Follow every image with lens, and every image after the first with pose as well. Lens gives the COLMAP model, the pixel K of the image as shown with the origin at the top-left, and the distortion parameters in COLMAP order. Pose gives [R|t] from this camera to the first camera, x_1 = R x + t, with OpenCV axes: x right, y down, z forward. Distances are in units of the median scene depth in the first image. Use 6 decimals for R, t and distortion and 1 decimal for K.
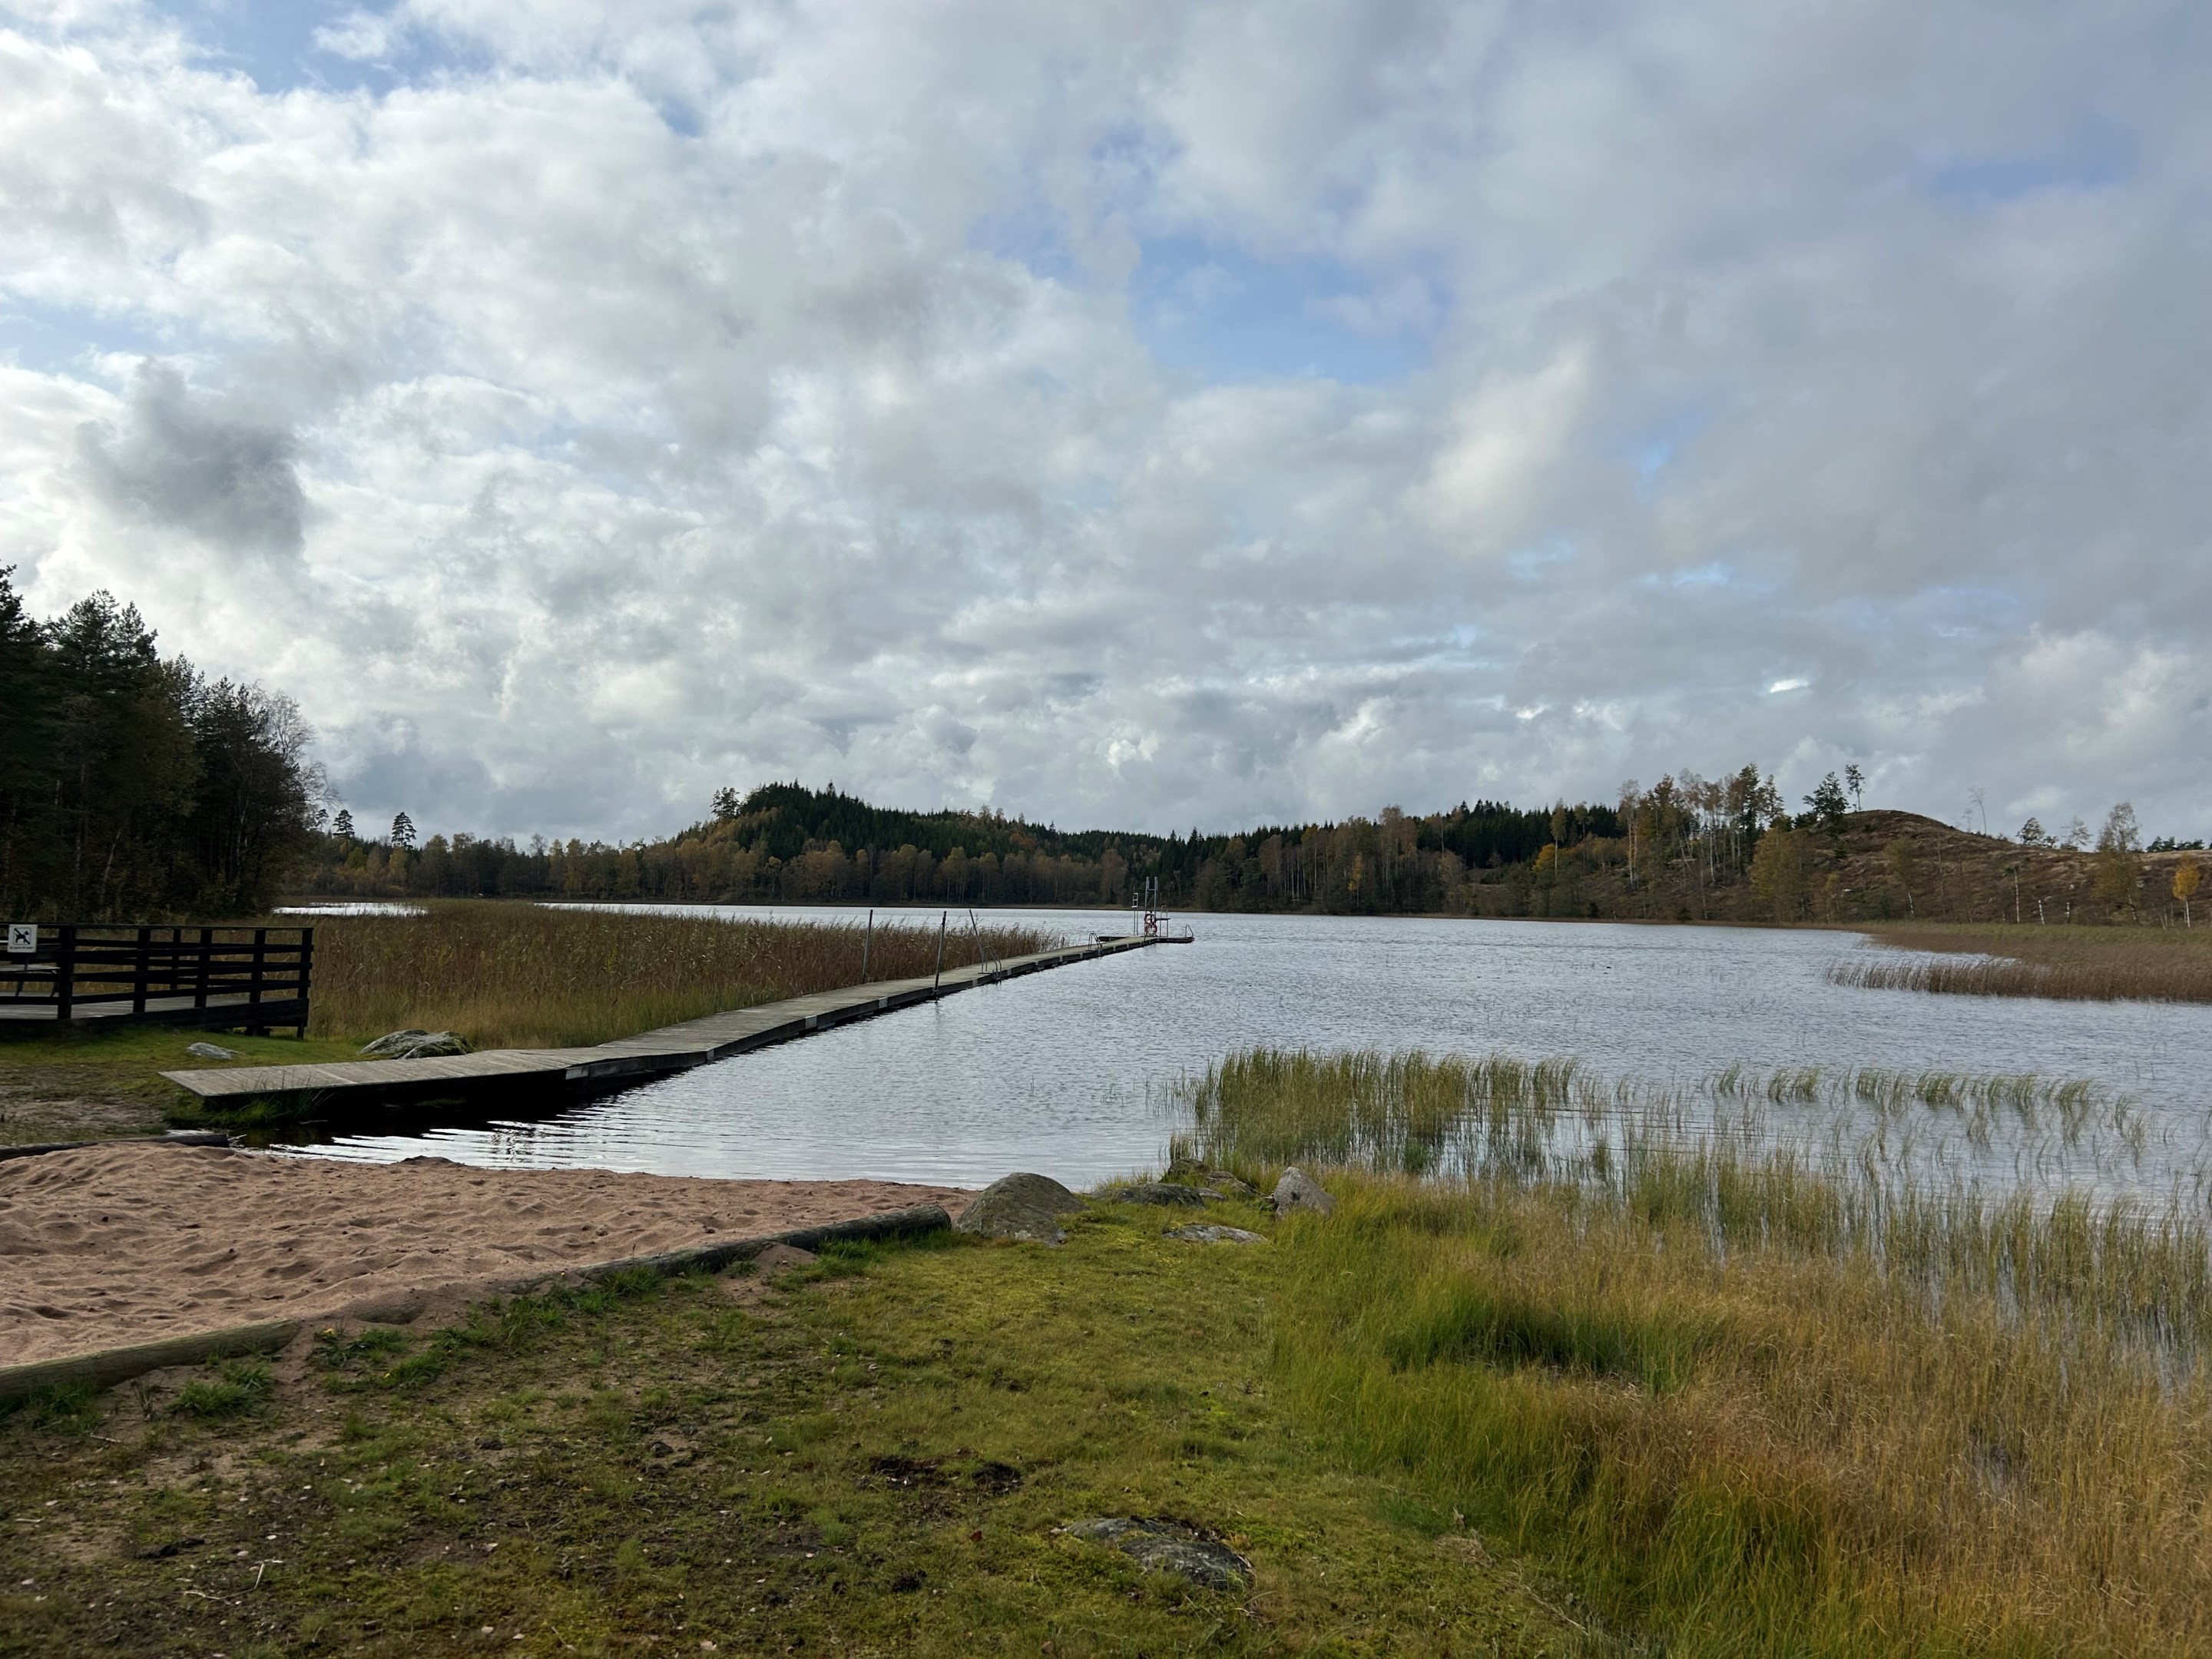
lens RADIAL K [[1650.4, 0, 1106.0], [0, 1650.4, 829.5], [0, 0, 1]] dist [0.043758, -0.053193]
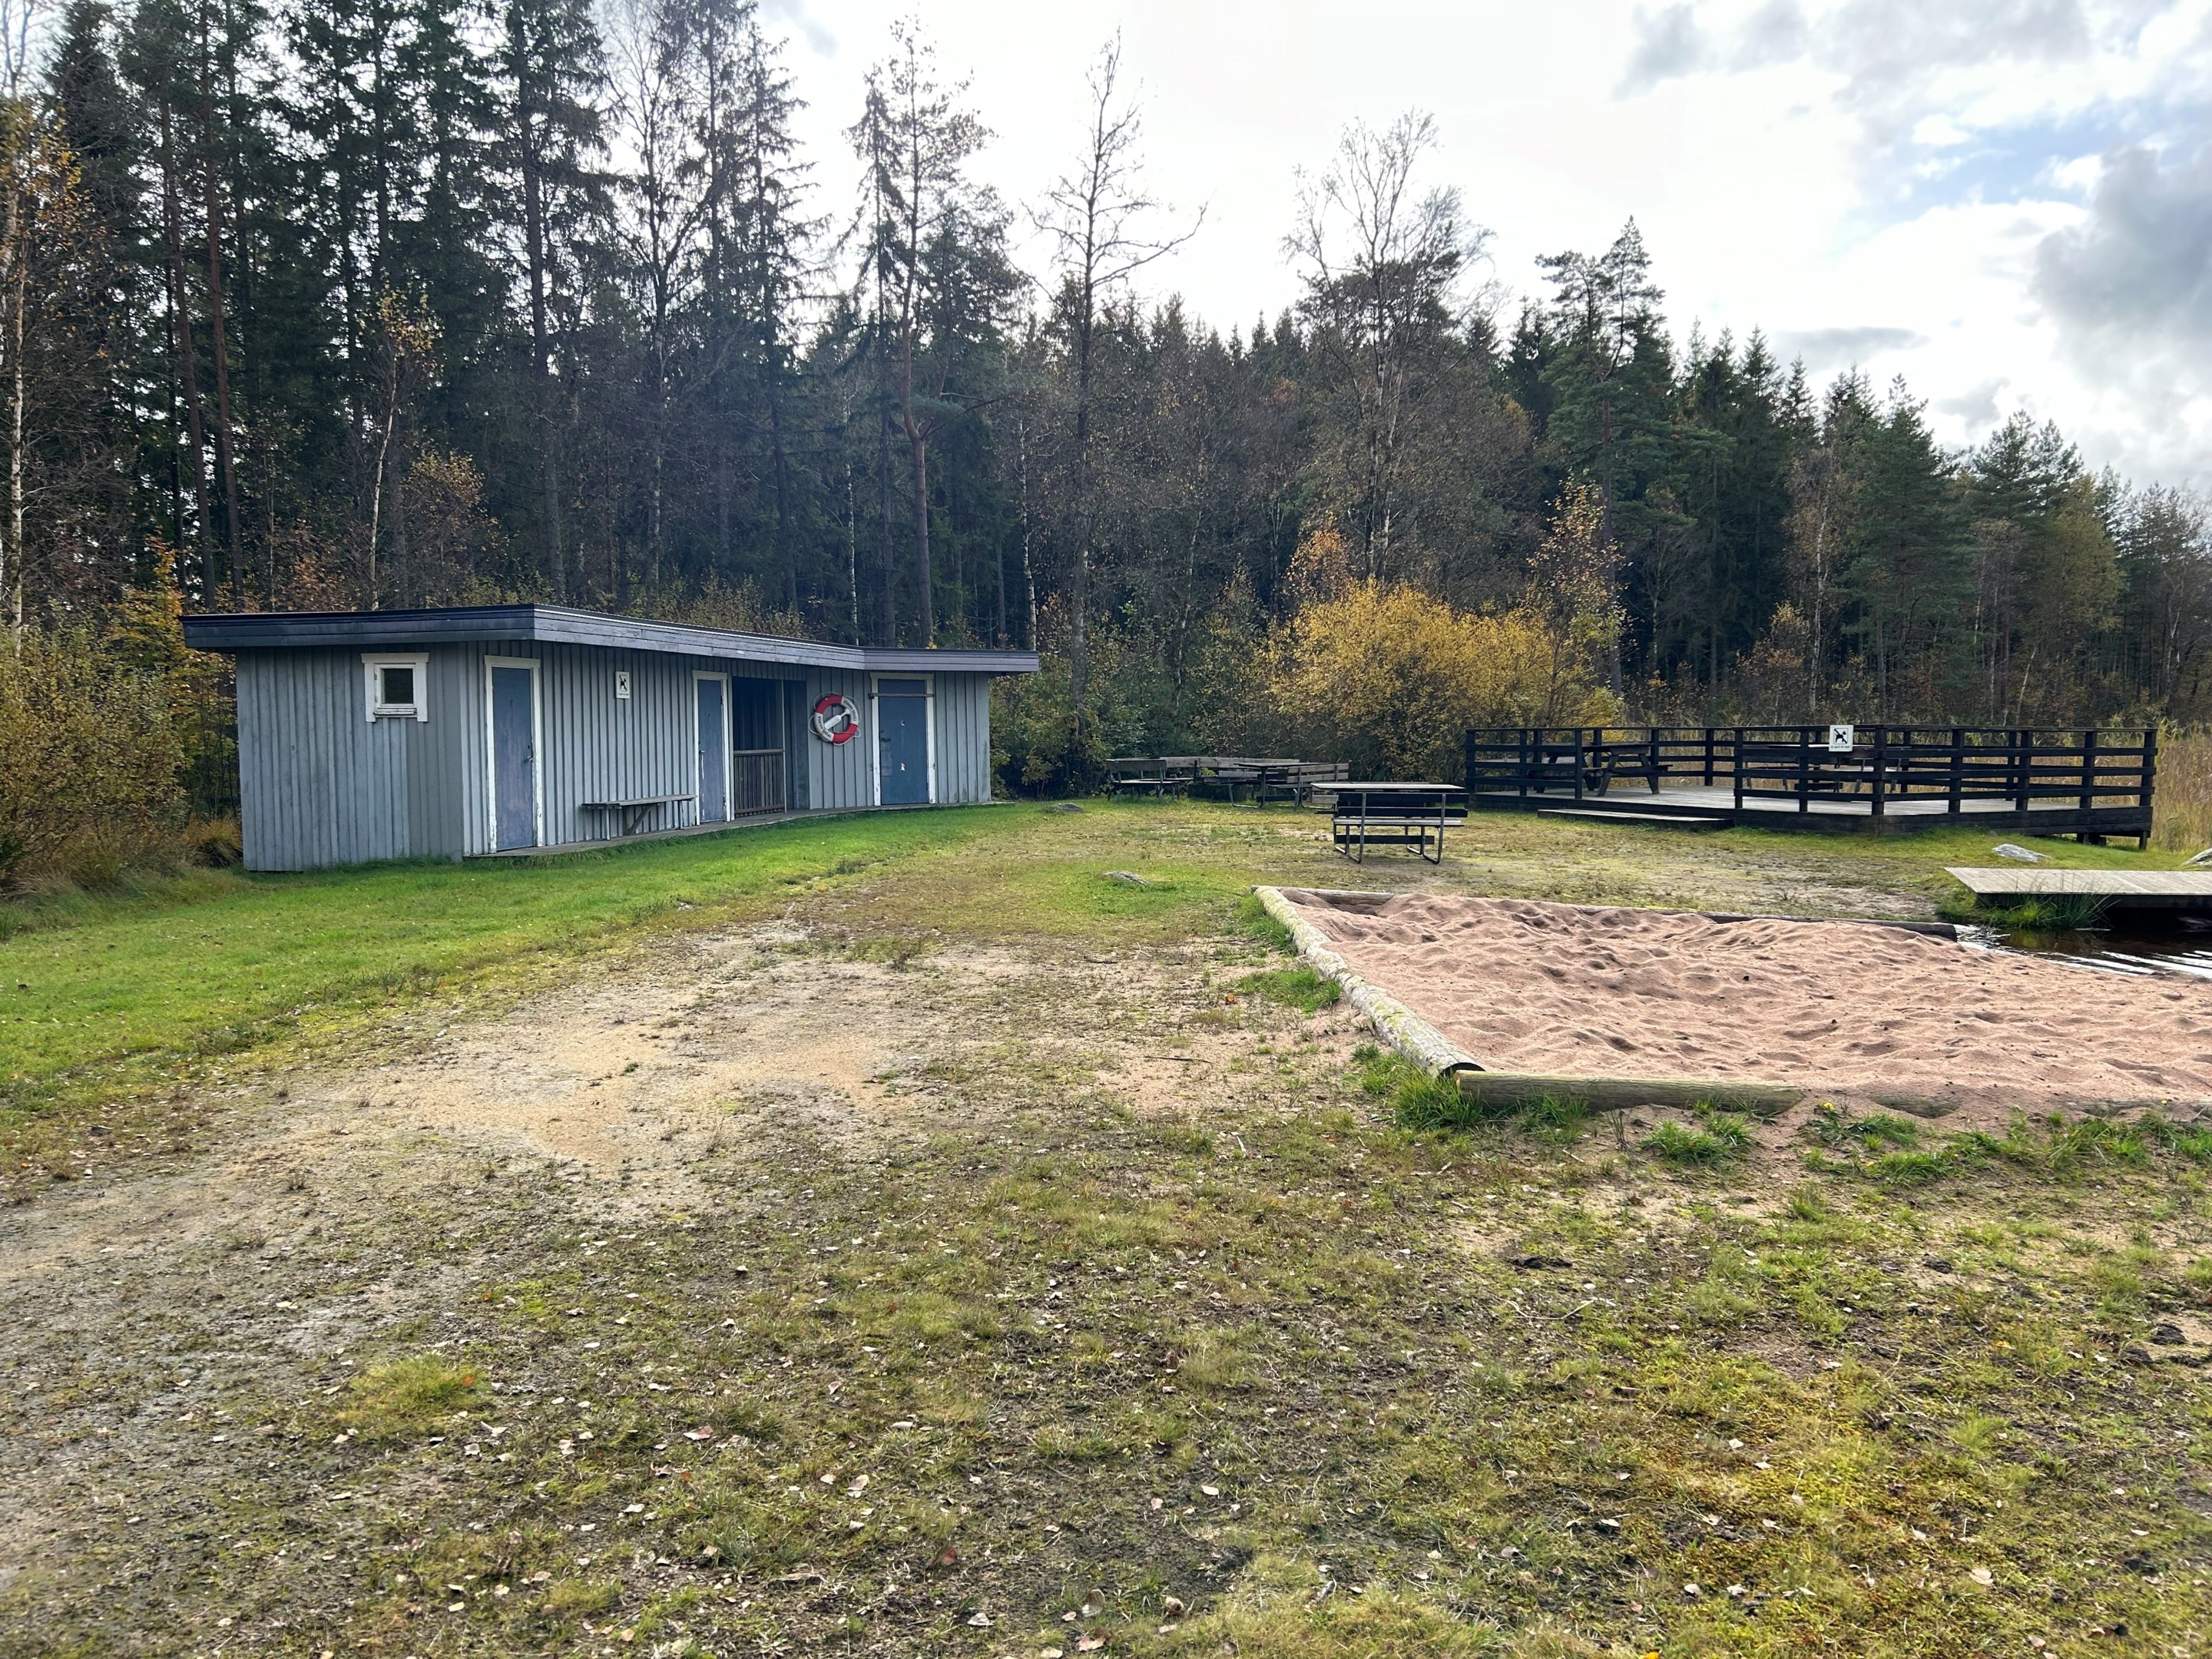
lens RADIAL K [[1650.4, 0, 1106.0], [0, 1650.4, 829.5], [0, 0, 1]] dist [0.043758, -0.053193]
pose [[0.489350, 0.034347, -0.871411, 0.122130], [0.055997, 0.995925, 0.070700, 0.066658], [0.870288, -0.083393, 0.485432, 0.233117]]
